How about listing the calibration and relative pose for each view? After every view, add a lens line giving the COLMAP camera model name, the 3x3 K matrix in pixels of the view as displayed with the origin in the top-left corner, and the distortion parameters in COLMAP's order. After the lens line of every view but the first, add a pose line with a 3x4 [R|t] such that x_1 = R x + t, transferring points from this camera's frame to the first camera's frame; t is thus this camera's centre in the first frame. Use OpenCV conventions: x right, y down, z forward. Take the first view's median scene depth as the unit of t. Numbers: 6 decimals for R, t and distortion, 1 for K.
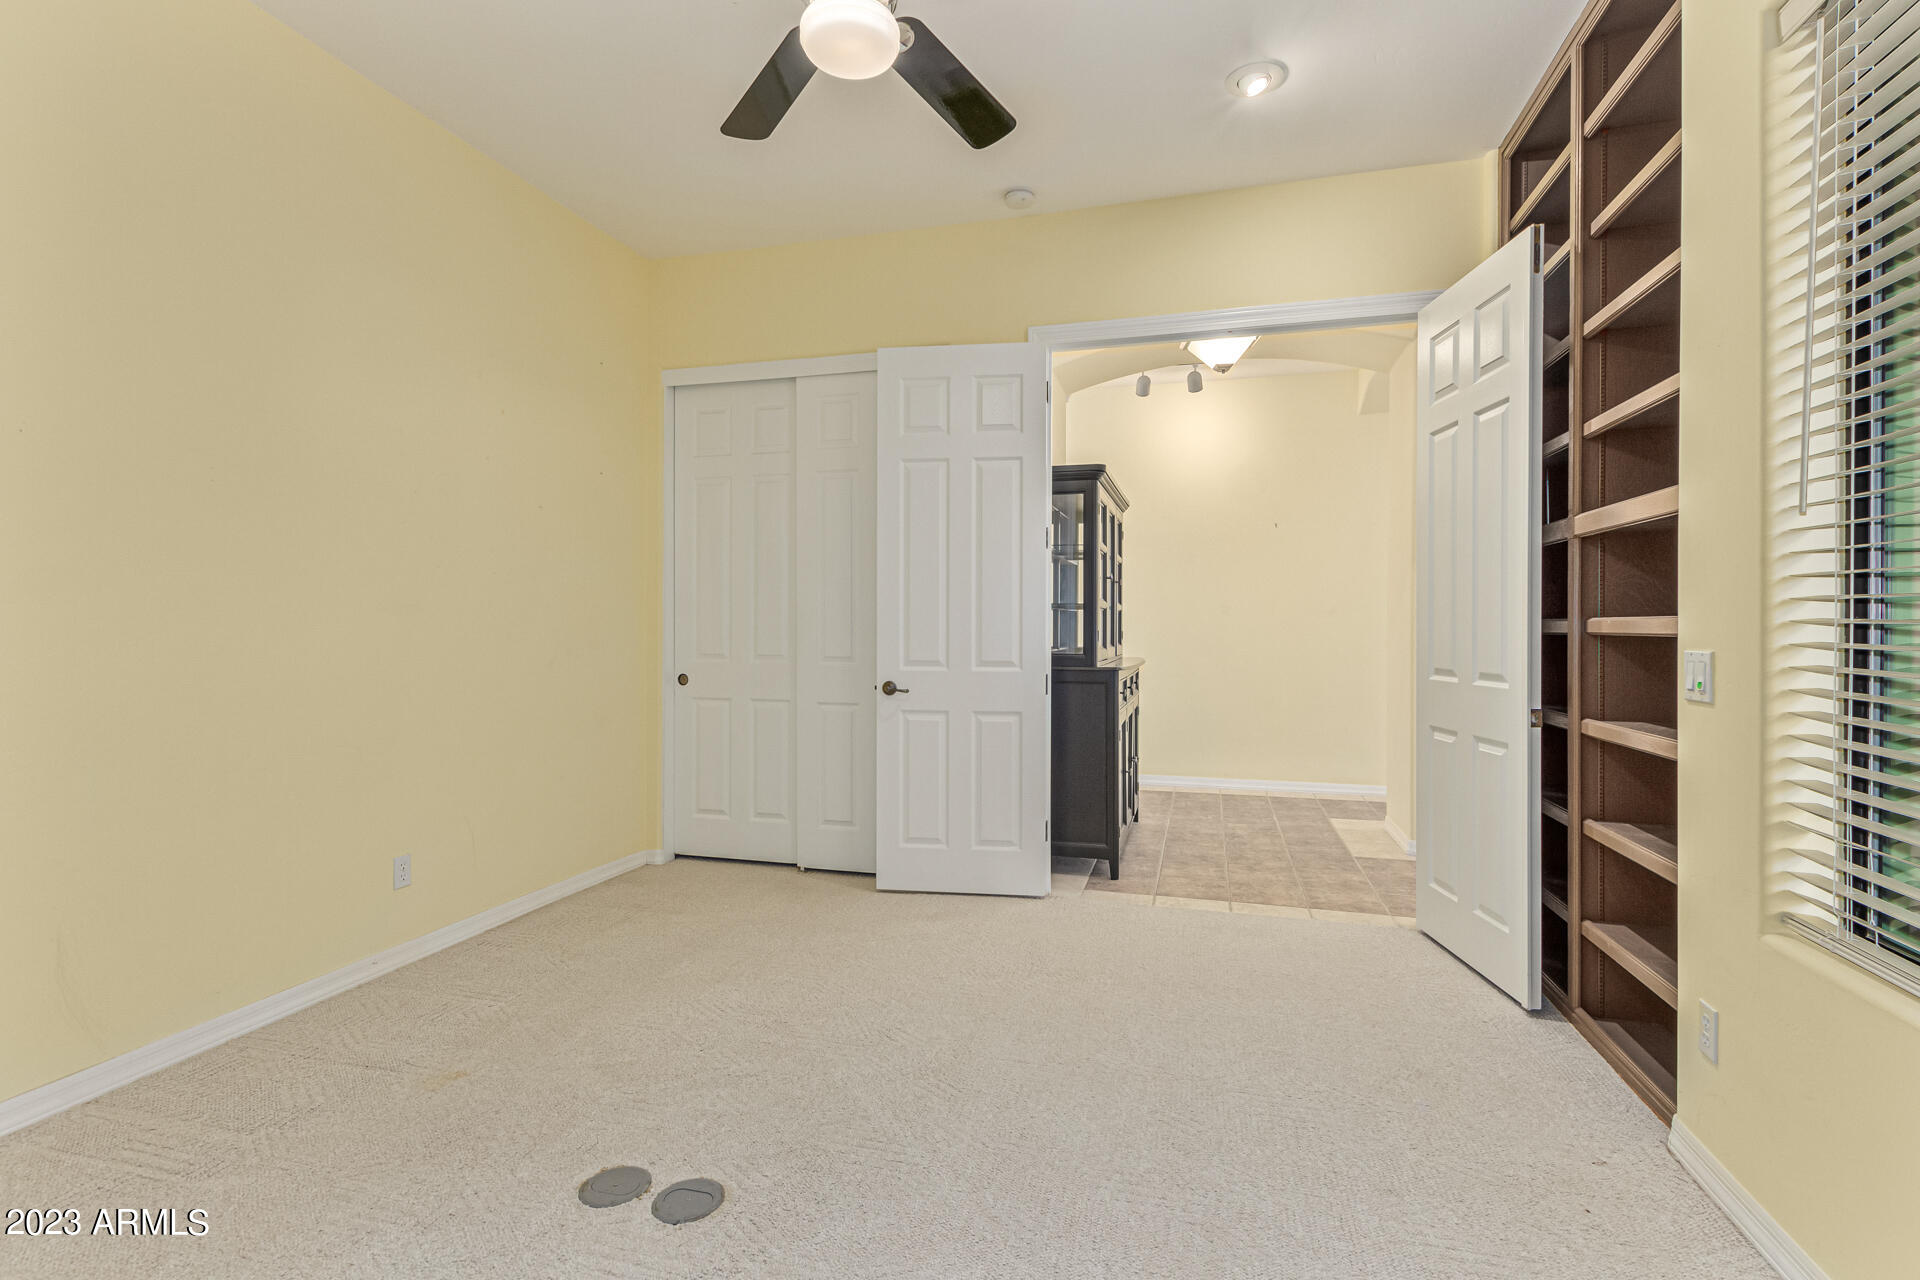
lens RADIAL K [[884.9, 0, 946.9], [0, 884.9, 630.1], [0, 0, 1]] dist [-0.006096, 0.000379]
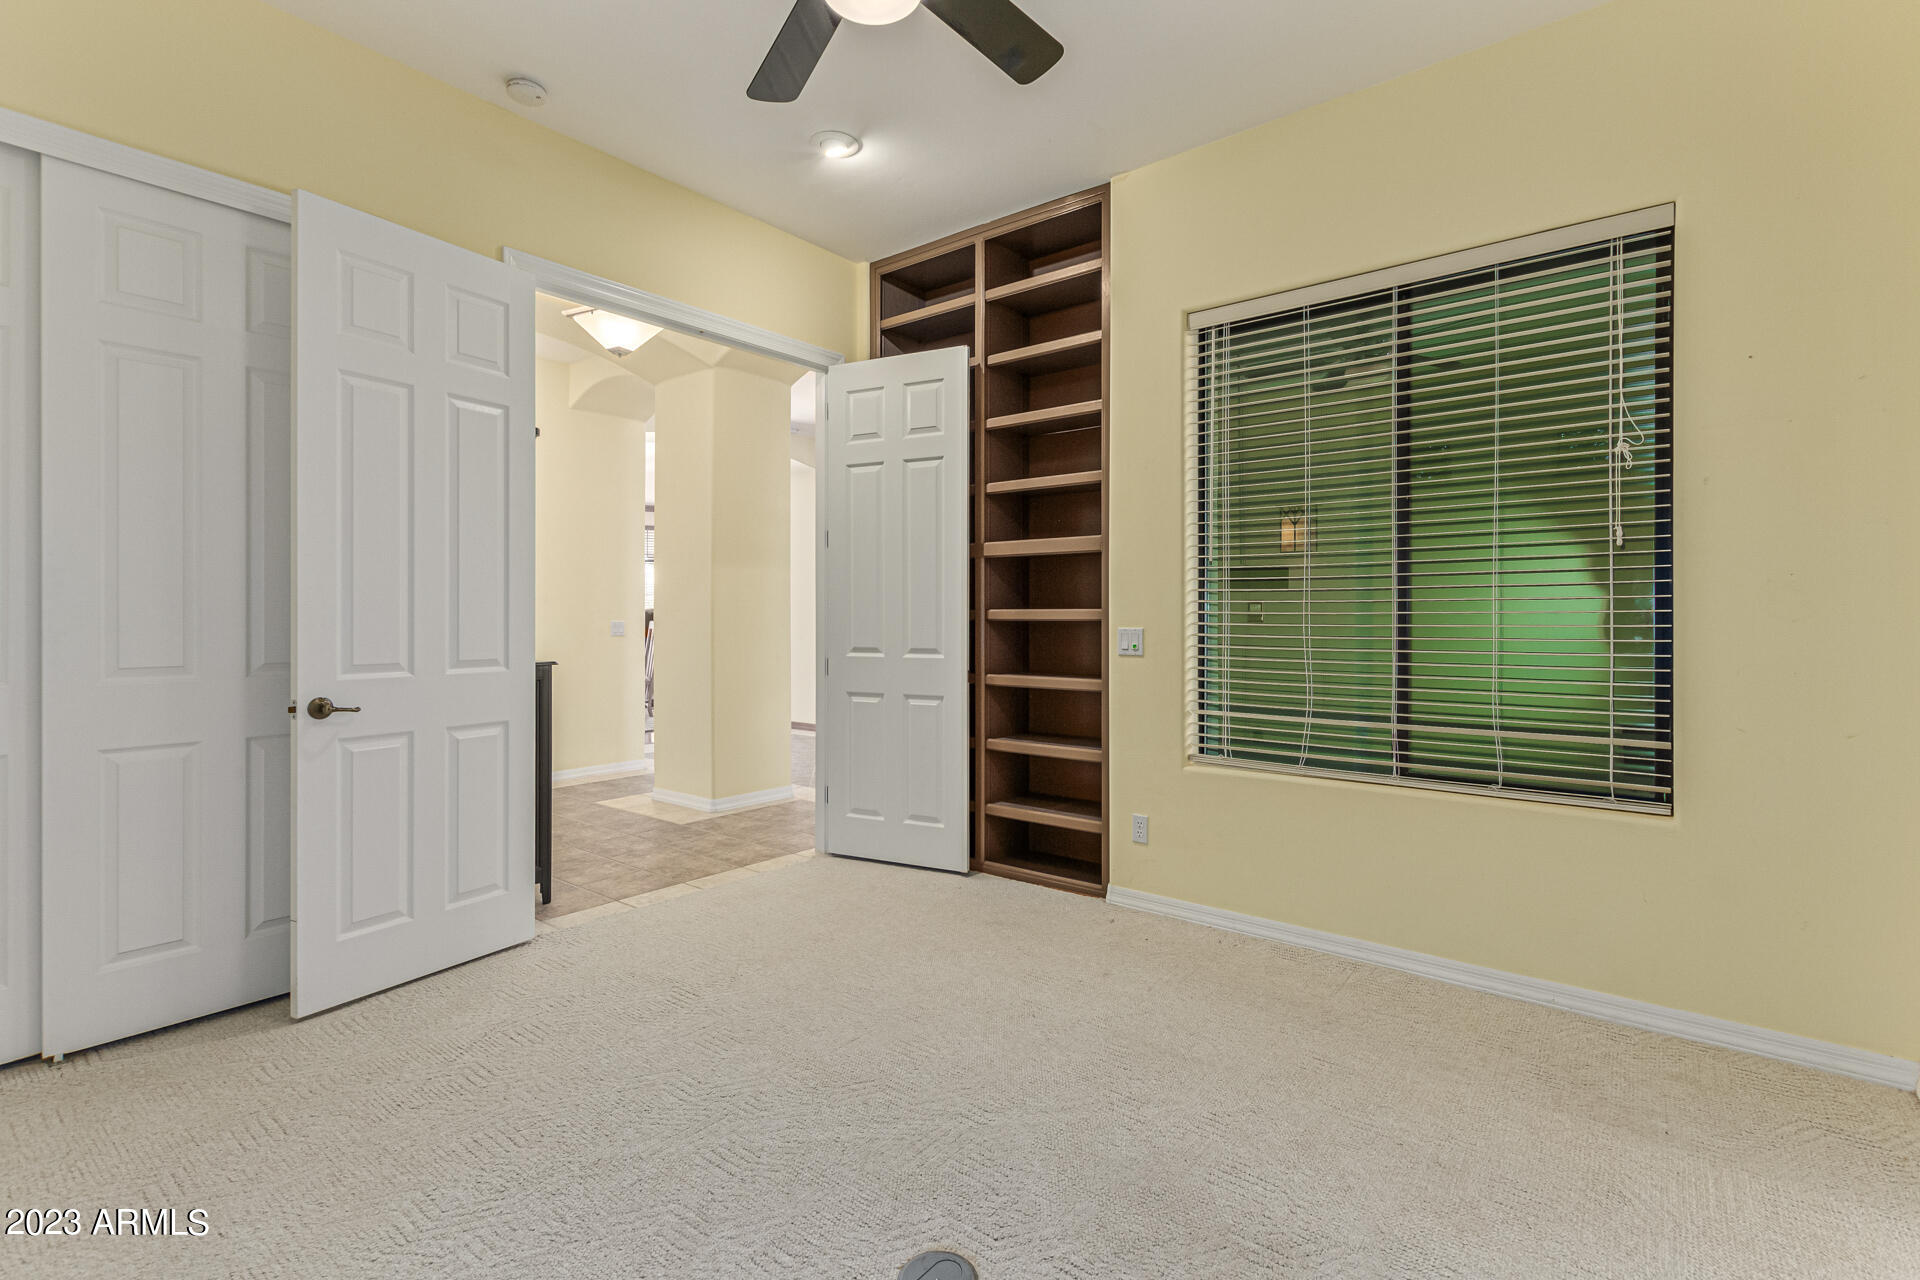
lens RADIAL K [[884.9, 0, 960.9], [0, 884.9, 631.3], [0, 0, 1]] dist [-0.006096, 0.000379]
pose [[0.383494, -0.015574, 0.923412, -0.497645], [0.005650, 0.999879, 0.014517, 0.000915], [-0.923526, -0.000349, 0.383536, 0.303961]]
